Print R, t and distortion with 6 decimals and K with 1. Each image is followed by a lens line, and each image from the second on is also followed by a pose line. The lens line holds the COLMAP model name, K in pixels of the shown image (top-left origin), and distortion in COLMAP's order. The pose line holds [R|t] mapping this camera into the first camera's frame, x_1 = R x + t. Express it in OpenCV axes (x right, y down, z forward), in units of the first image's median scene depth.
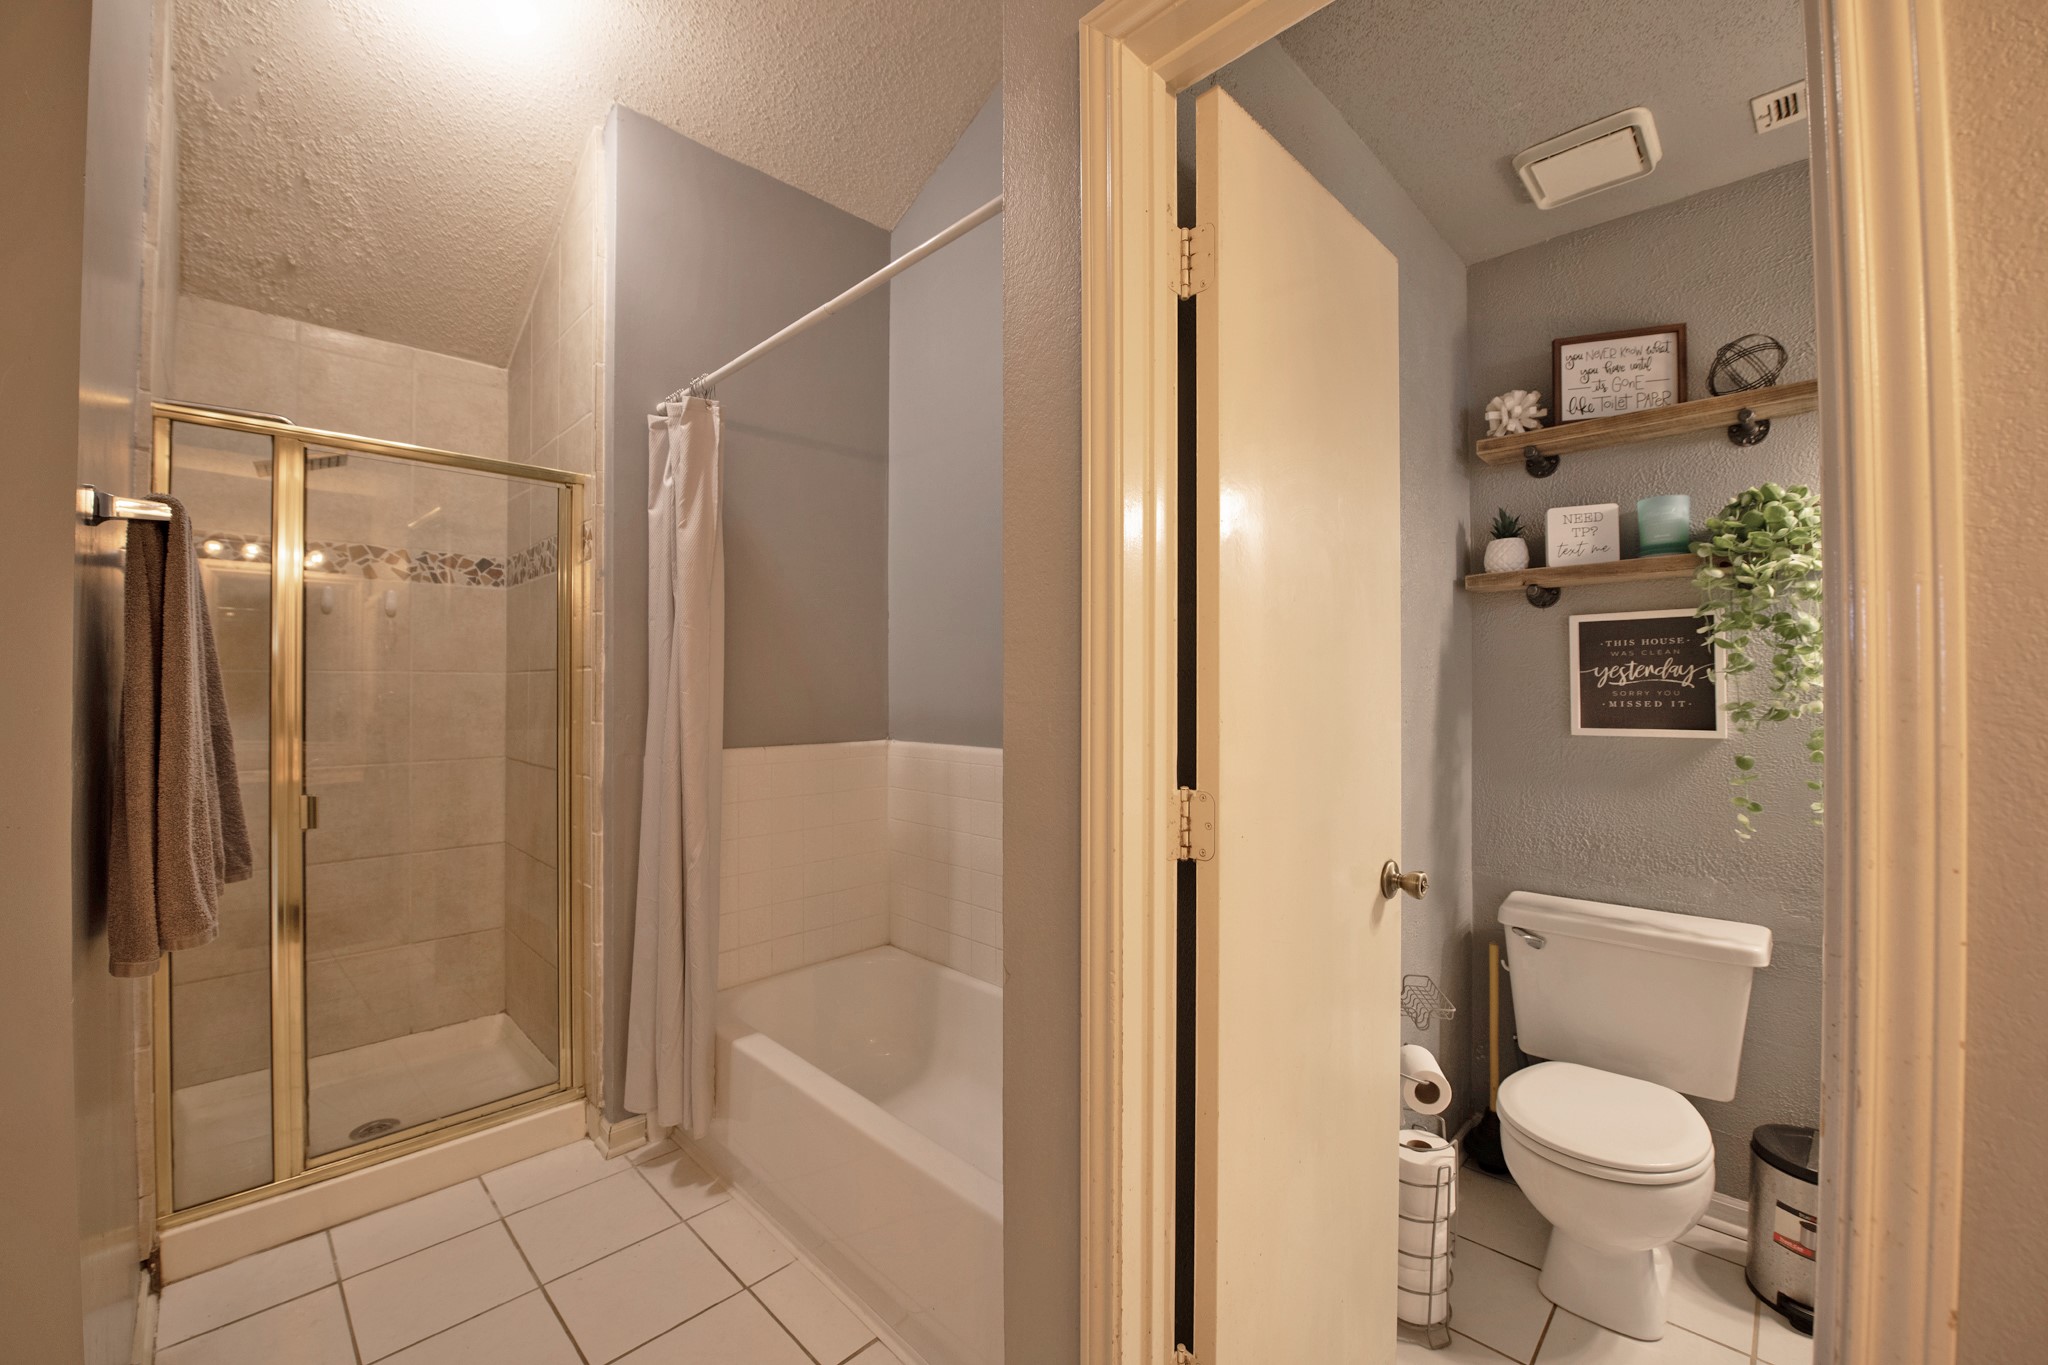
lens RADIAL K [[832.3, 0, 1021.3], [0, 832.3, 680.1], [0, 0, 1]] dist [-0.023084, -0.000218]
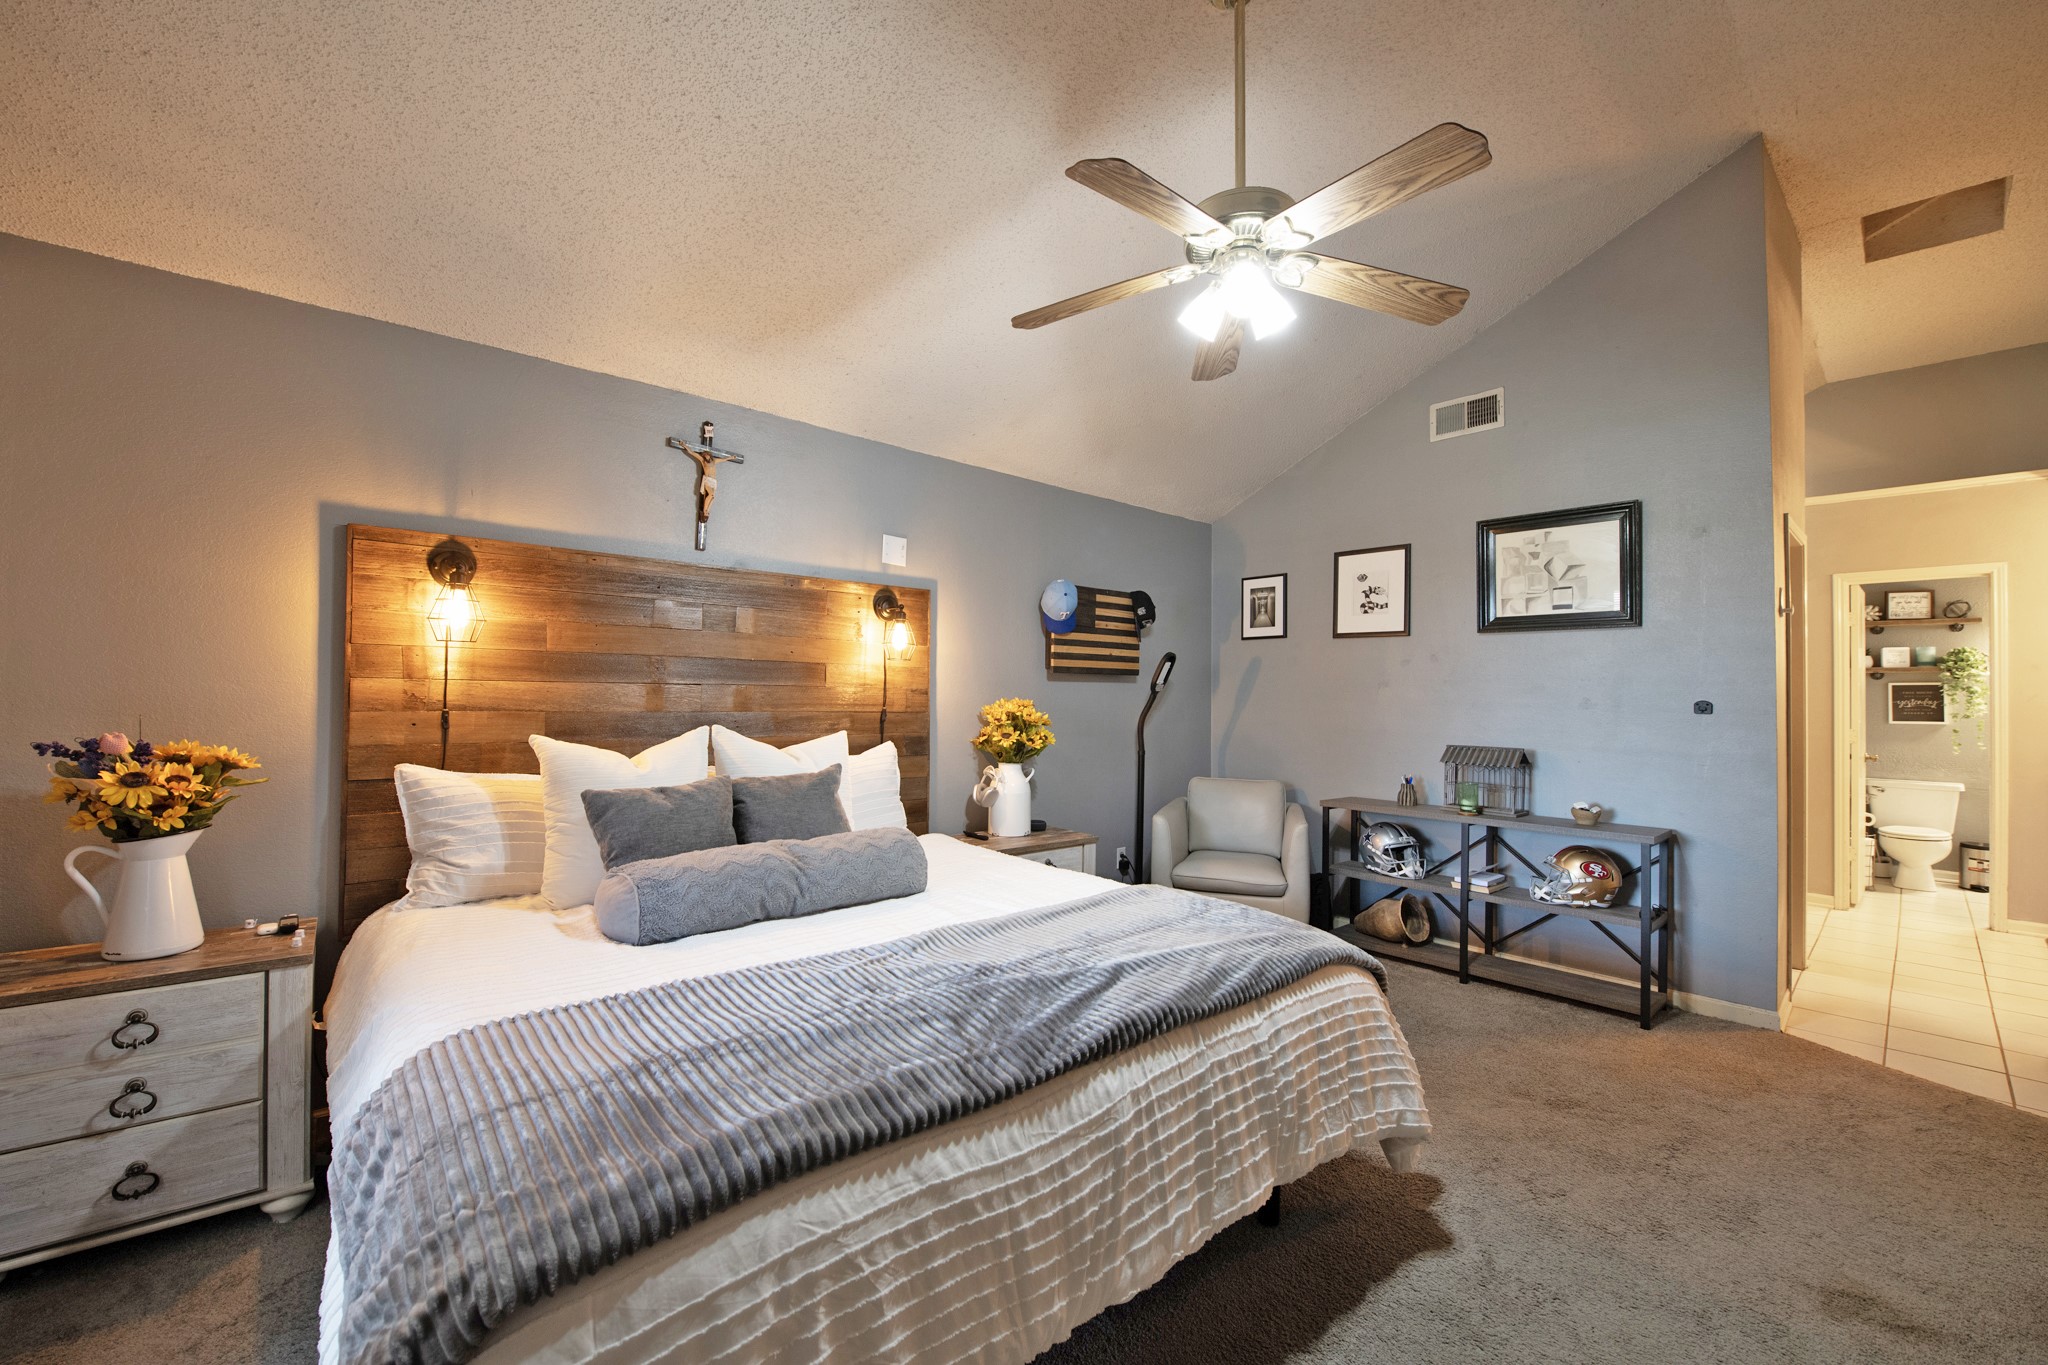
lens RADIAL K [[832.3, 0, 1027.6], [0, 832.3, 683.3], [0, 0, 1]] dist [-0.023084, -0.000218]
pose [[0.998355, 0.003940, -0.057197, -2.503776], [-0.004241, 0.999978, -0.005148, -0.055312], [0.057176, 0.005382, 0.998350, -2.310482]]
